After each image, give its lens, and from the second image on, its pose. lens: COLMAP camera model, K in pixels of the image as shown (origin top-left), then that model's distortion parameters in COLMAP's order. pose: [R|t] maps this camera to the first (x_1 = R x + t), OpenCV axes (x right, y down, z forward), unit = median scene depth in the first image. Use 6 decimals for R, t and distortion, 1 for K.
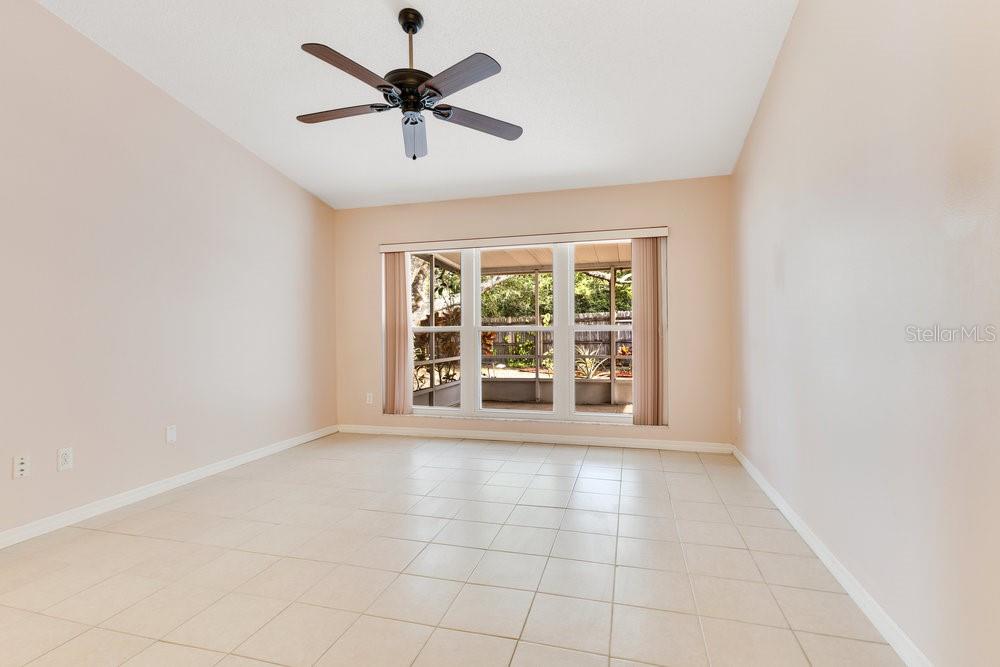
lens RADIAL K [[459.3, 0, 490.2], [0, 459.3, 332.9], [0, 0, 1]] dist [-0.001387, 0.000108]
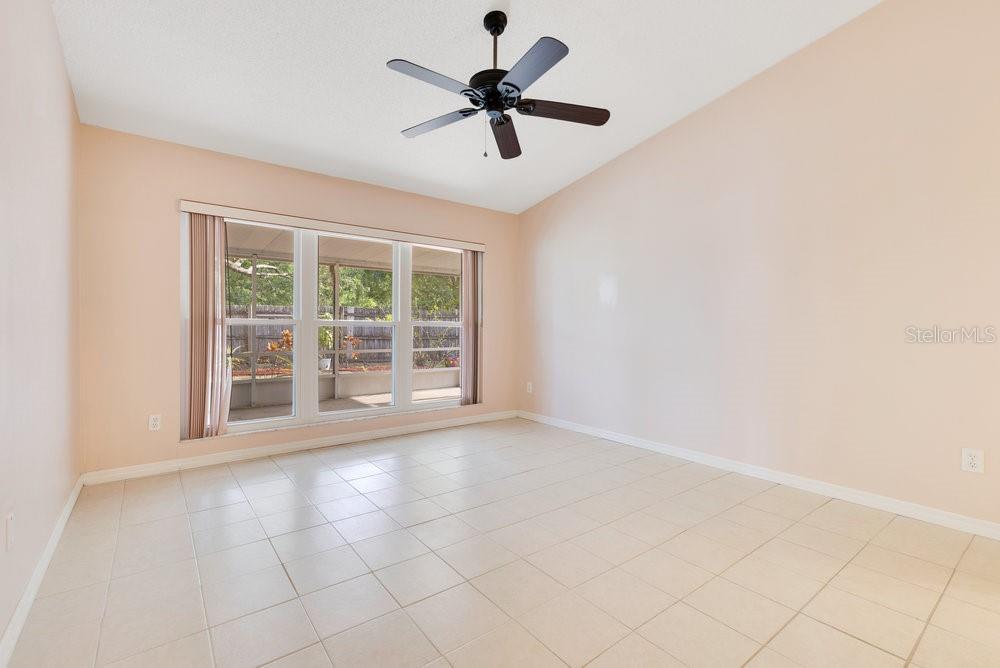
lens RADIAL K [[459.3, 0, 494.8], [0, 459.3, 325.0], [0, 0, 1]] dist [-0.001387, 0.000108]
pose [[0.588130, 0.015182, 0.808624, -0.525129], [-0.009731, 0.999884, -0.011695, 0.002991], [-0.808708, -0.000991, 0.588210, 0.202507]]
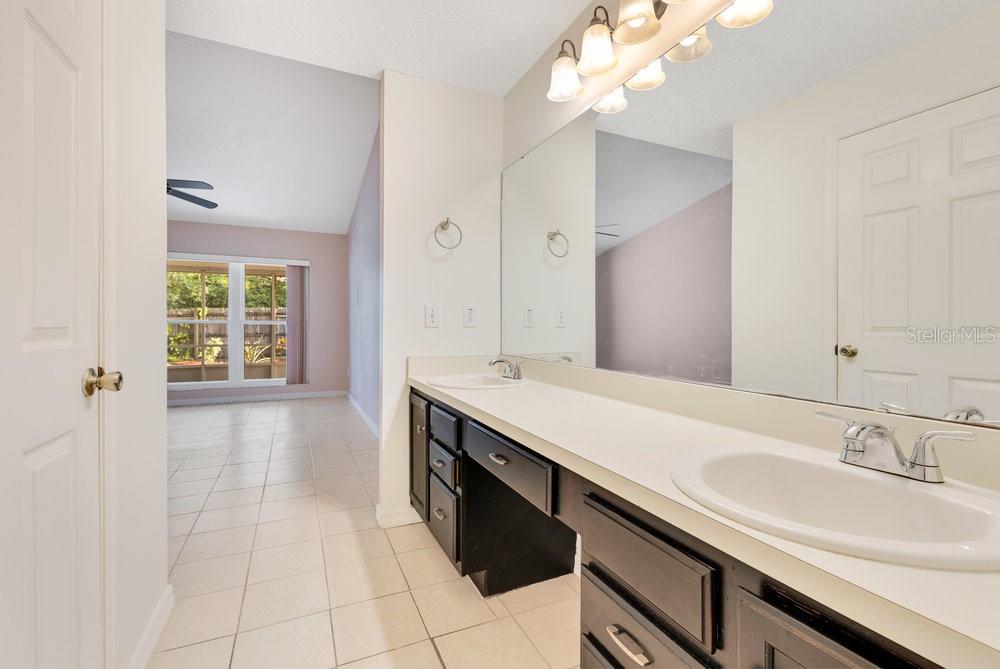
lens RADIAL K [[459.3, 0, 491.9], [0, 459.3, 331.4], [0, 0, 1]] dist [-0.001387, 0.000108]
pose [[0.761264, 0.002421, 0.648437, -0.148729], [-0.007898, 0.999953, 0.005540, 0.003594], [-0.648394, -0.009339, 0.761248, -0.560400]]
